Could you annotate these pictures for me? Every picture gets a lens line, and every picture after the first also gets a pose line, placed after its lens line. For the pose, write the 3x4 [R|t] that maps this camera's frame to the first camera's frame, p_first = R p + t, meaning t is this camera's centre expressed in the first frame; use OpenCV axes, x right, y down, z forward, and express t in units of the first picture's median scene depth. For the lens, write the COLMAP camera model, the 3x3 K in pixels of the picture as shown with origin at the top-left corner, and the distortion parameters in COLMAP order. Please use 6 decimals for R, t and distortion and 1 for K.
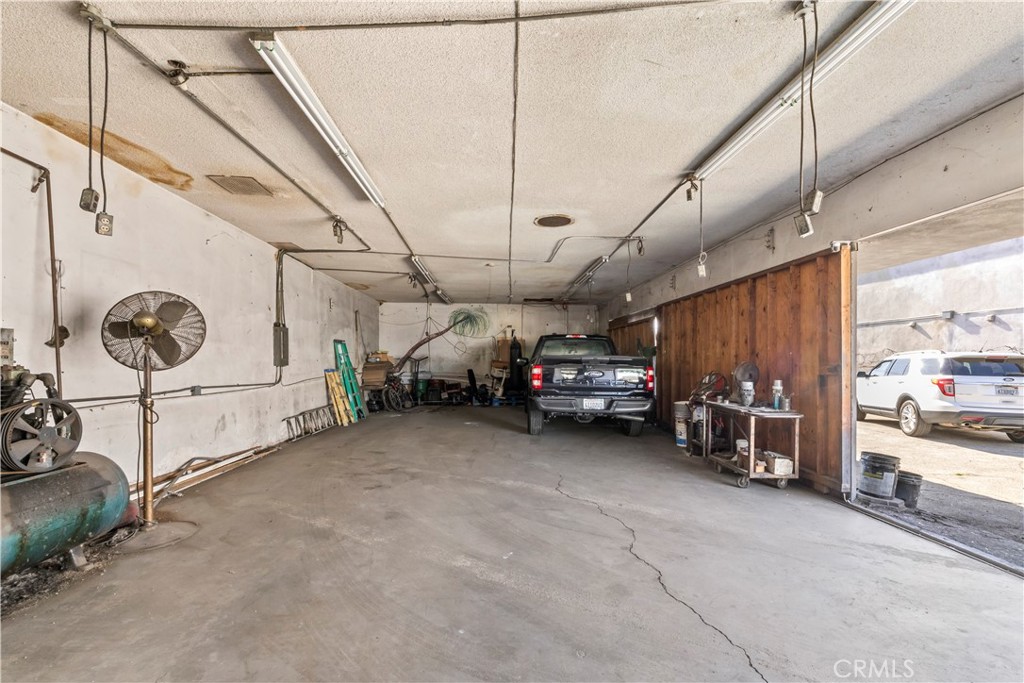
lens RADIAL K [[446.0, 0, 506.3], [0, 446.0, 363.3], [0, 0, 1]] dist [-0.000556, 0.000070]
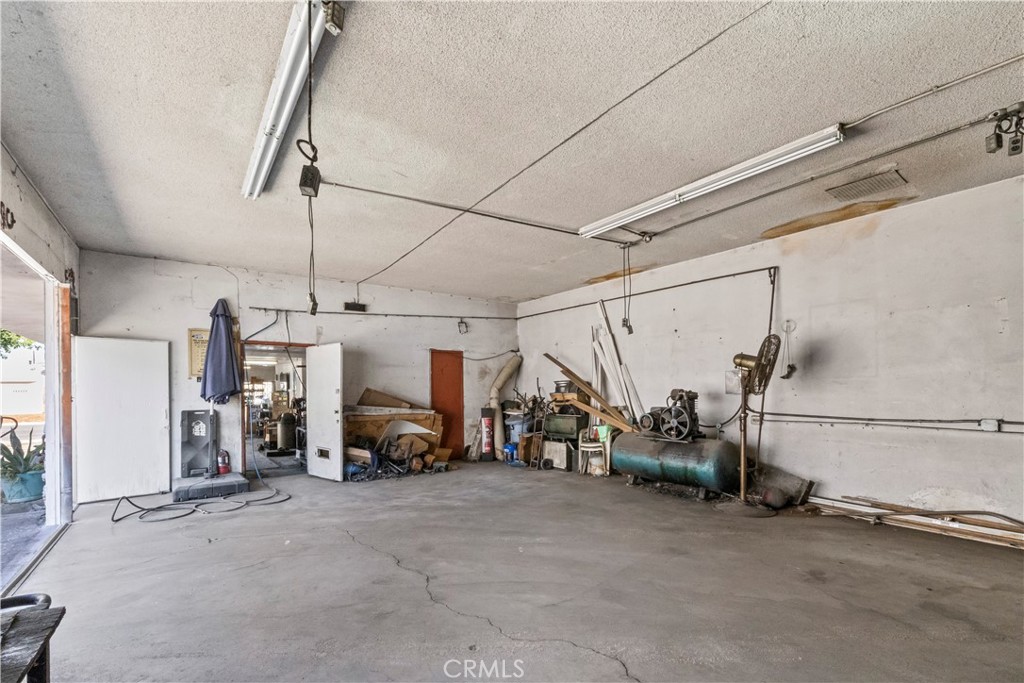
lens RADIAL K [[455.6, 0, 514.7], [0, 455.6, 386.2], [0, 0, 1]] dist [0.000214, 0.000118]
pose [[-0.827701, -0.002694, -0.561163, 0.459381], [0.000867, 0.999981, -0.006079, -0.001276], [0.561169, -0.005518, -0.827683, 1.304456]]
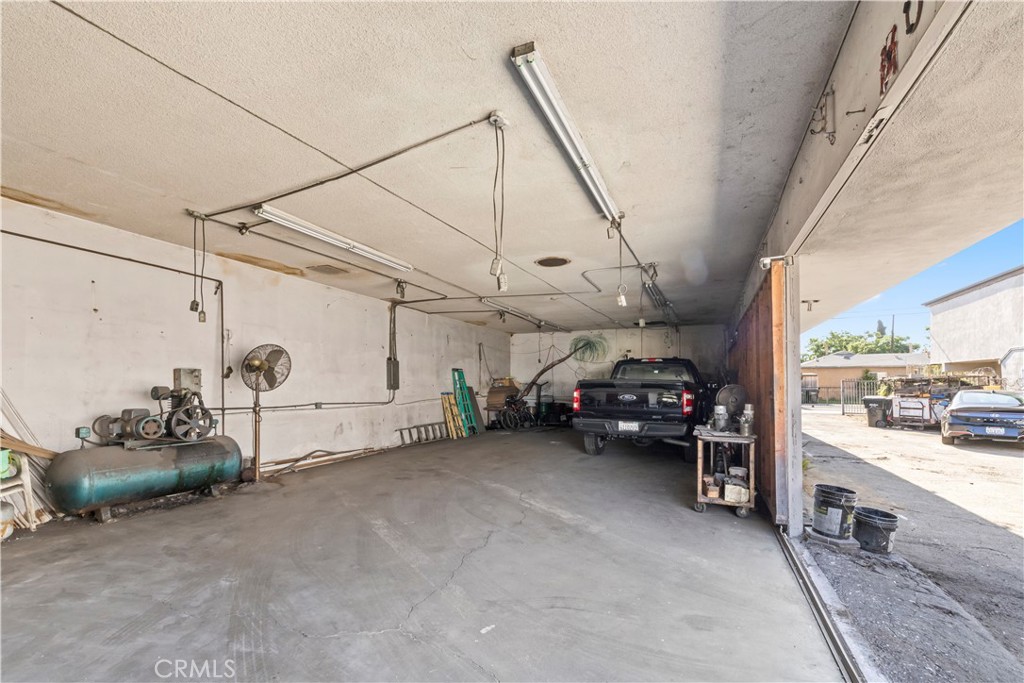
lens RADIAL K [[450.4, 0, 498.5], [0, 450.4, 381.5], [0, 0, 1]] dist [-0.001459, 0.000455]
pose [[0.894032, -0.007451, -0.447940, 0.581476], [0.000643, 0.999882, -0.015347, 0.004168], [0.448002, 0.013433, 0.893932, -0.098322]]
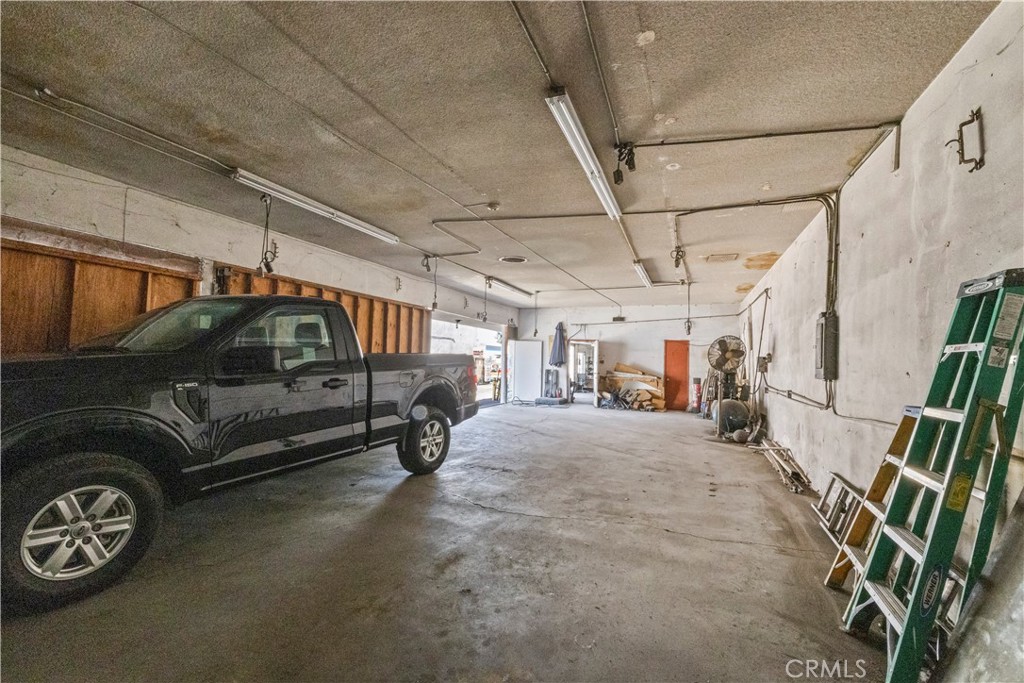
lens RADIAL K [[446.0, 0, 506.3], [0, 446.0, 363.3], [0, 0, 1]] dist [-0.000556, 0.000070]
pose [[-0.910923, -0.034535, 0.411128, -0.526961], [-0.031392, 0.999403, 0.014395, -0.017779], [-0.411380, 0.000206, -0.911464, 2.664699]]
